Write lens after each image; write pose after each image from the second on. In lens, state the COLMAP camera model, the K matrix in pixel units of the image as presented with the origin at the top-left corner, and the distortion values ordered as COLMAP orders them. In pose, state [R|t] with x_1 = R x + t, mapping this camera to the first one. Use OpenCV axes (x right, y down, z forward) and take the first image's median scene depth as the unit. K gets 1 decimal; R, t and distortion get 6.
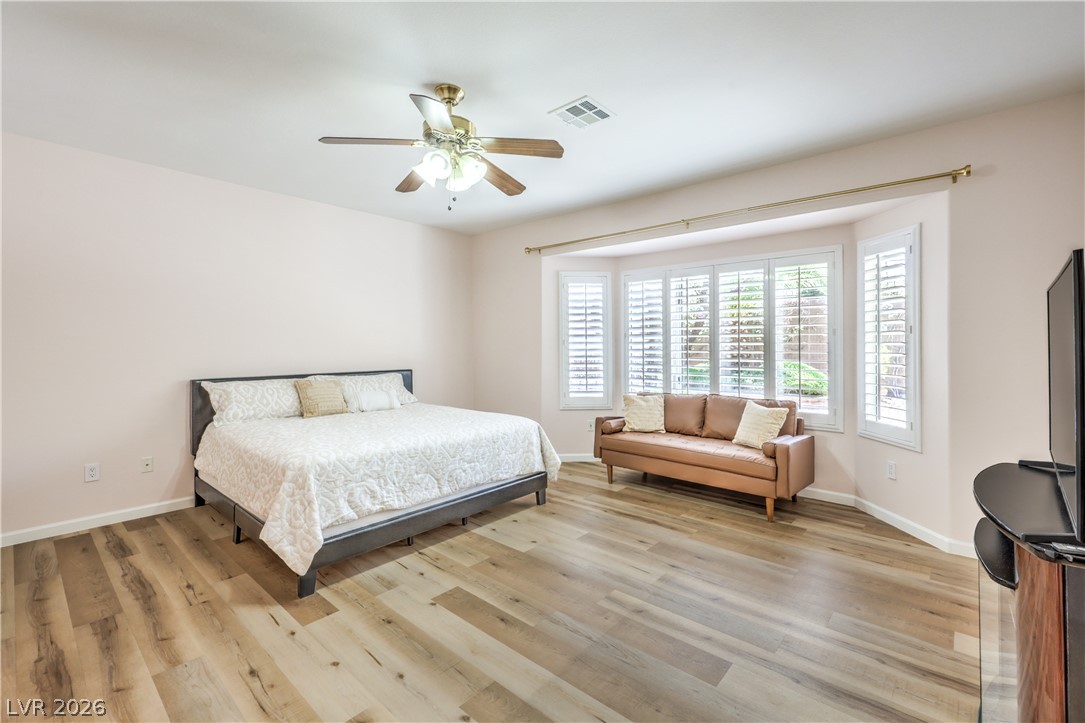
lens RADIAL K [[483.1, 0, 543.4], [0, 483.1, 349.9], [0, 0, 1]] dist [0.001835, 0.000029]
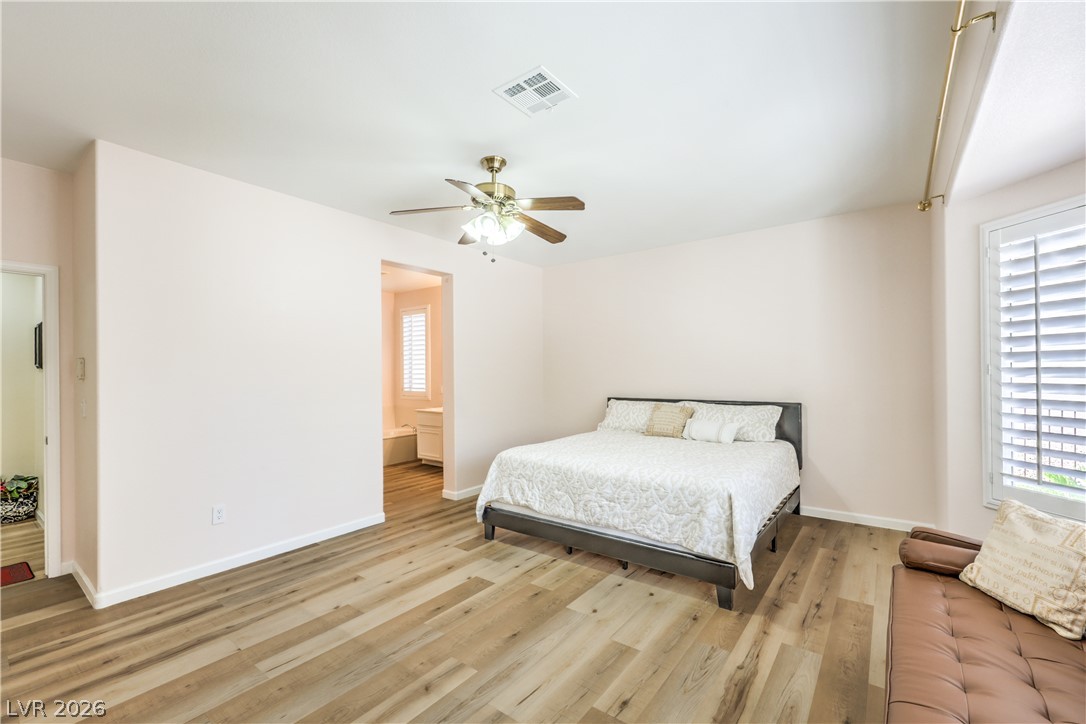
lens RADIAL K [[450.3, 0, 543.8], [0, 450.3, 369.0], [0, 0, 1]] dist [-0.003271, 0.000927]
pose [[0.073040, -0.003033, -0.997324, 0.777964], [-0.001035, 0.999995, -0.003117, -0.024292], [0.997328, 0.001260, 0.073036, 0.872598]]
